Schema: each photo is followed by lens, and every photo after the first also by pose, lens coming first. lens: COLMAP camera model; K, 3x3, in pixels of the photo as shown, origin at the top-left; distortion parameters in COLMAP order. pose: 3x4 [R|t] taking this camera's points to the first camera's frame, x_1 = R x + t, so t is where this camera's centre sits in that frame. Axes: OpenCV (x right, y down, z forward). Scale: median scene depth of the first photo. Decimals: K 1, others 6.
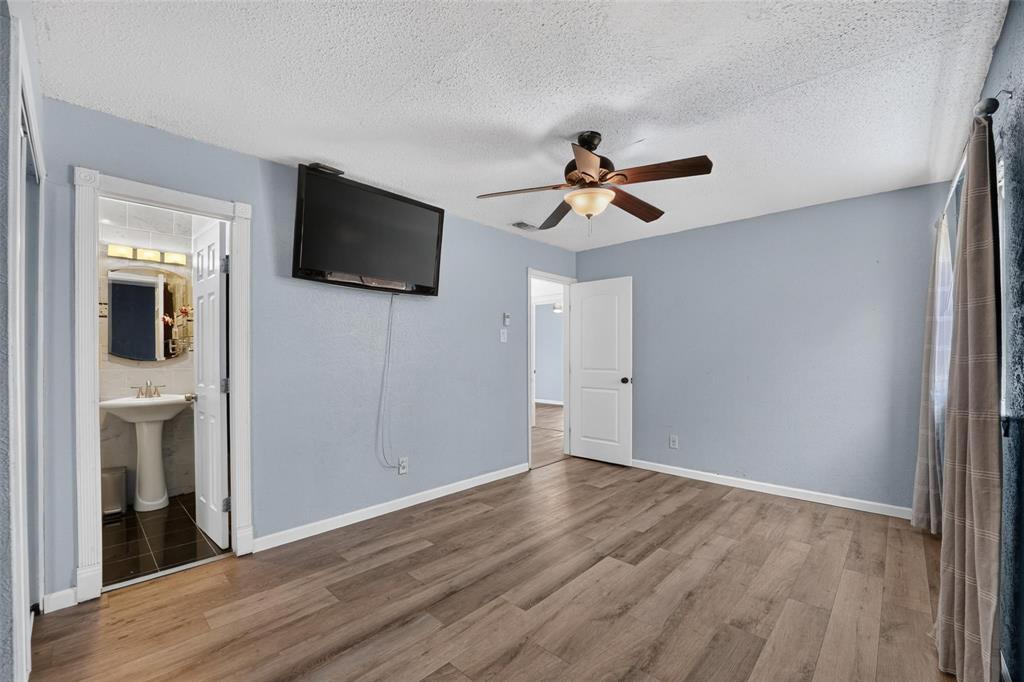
lens RADIAL K [[418.7, 0, 509.4], [0, 418.7, 355.2], [0, 0, 1]] dist [-0.022935, 0.001338]
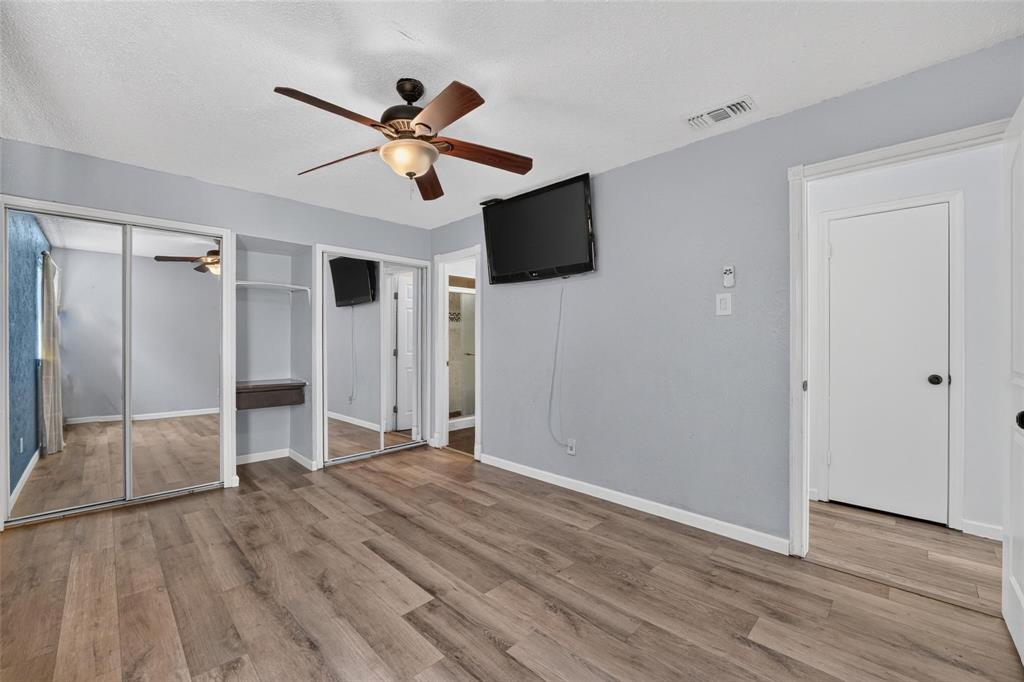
lens RADIAL K [[418.7, 0, 515.3], [0, 418.7, 342.7], [0, 0, 1]] dist [-0.022935, 0.001338]
pose [[-0.025890, 0.004146, -0.999656, 1.000540], [0.005522, 0.999977, 0.004004, 0.007904], [0.999650, -0.005416, -0.025912, 1.173450]]
